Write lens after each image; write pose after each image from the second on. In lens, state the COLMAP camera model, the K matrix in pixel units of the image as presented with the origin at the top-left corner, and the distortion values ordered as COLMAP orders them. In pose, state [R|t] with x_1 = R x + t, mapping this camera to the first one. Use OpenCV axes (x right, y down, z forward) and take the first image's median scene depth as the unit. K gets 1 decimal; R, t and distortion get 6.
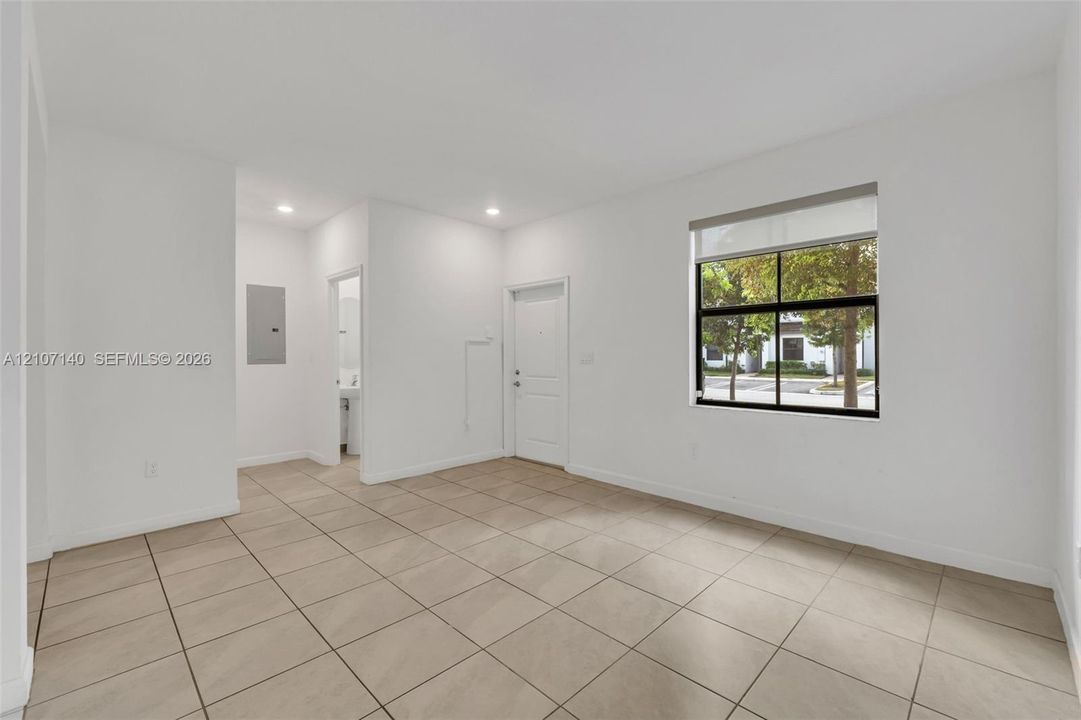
lens RADIAL K [[444.7, 0, 540.5], [0, 444.7, 360.0], [0, 0, 1]] dist [-0.000490, -0.000110]
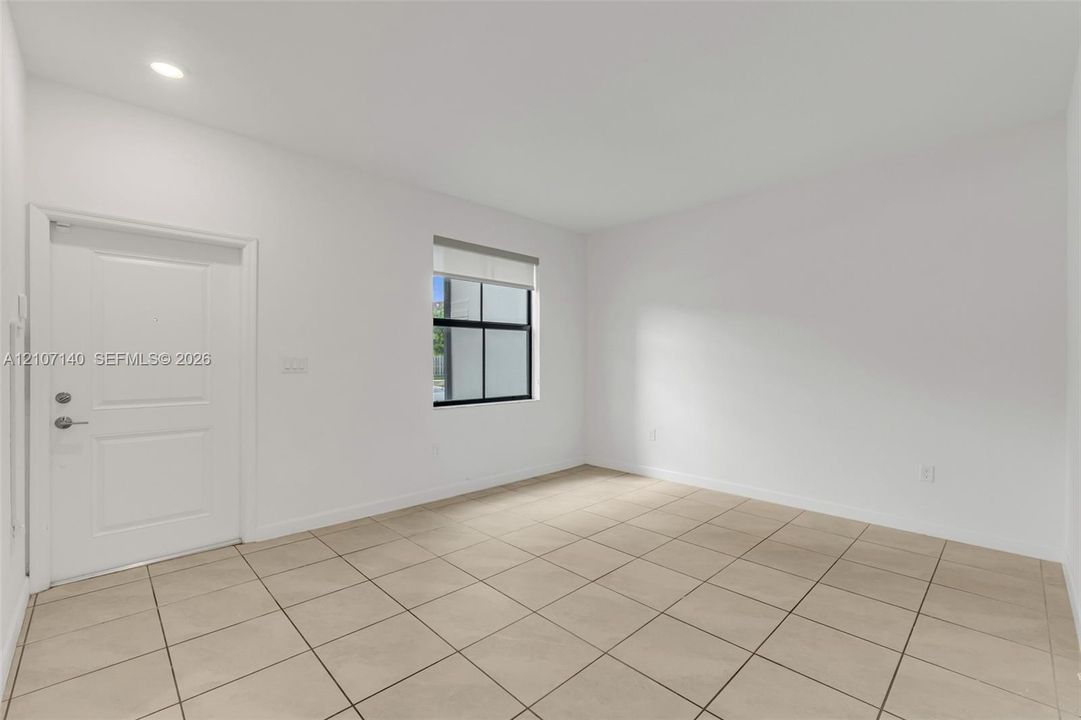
lens RADIAL K [[459.0, 0, 540.5], [0, 459.0, 360.0], [0, 0, 1]] dist [-0.006033, -0.000421]
pose [[0.033483, 0.004750, 0.999428, -0.653659], [0.014753, 0.999877, -0.005246, -0.002421], [-0.999330, 0.014920, 0.033409, 0.620687]]
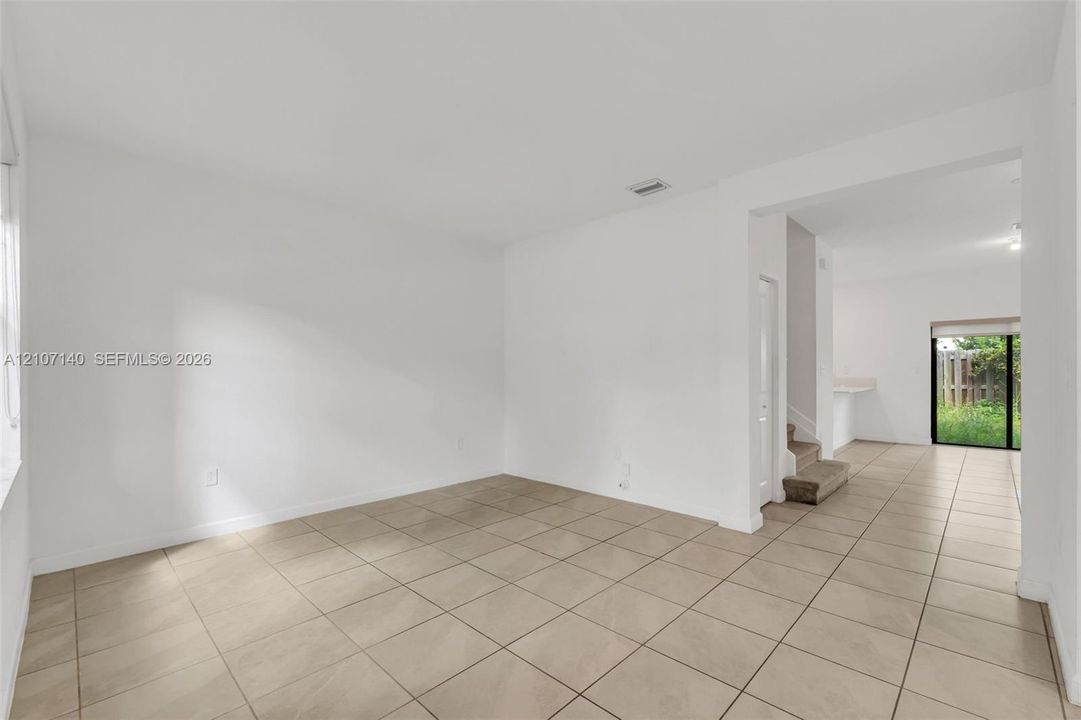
lens RADIAL K [[463.7, 0, 543.7], [0, 463.7, 371.8], [0, 0, 1]] dist [-0.012885, 0.000105]
pose [[-0.999769, 0.006928, -0.020322, -0.089789], [0.006609, 0.999855, 0.015703, -0.015827], [0.020428, 0.015565, -0.999670, 1.205794]]
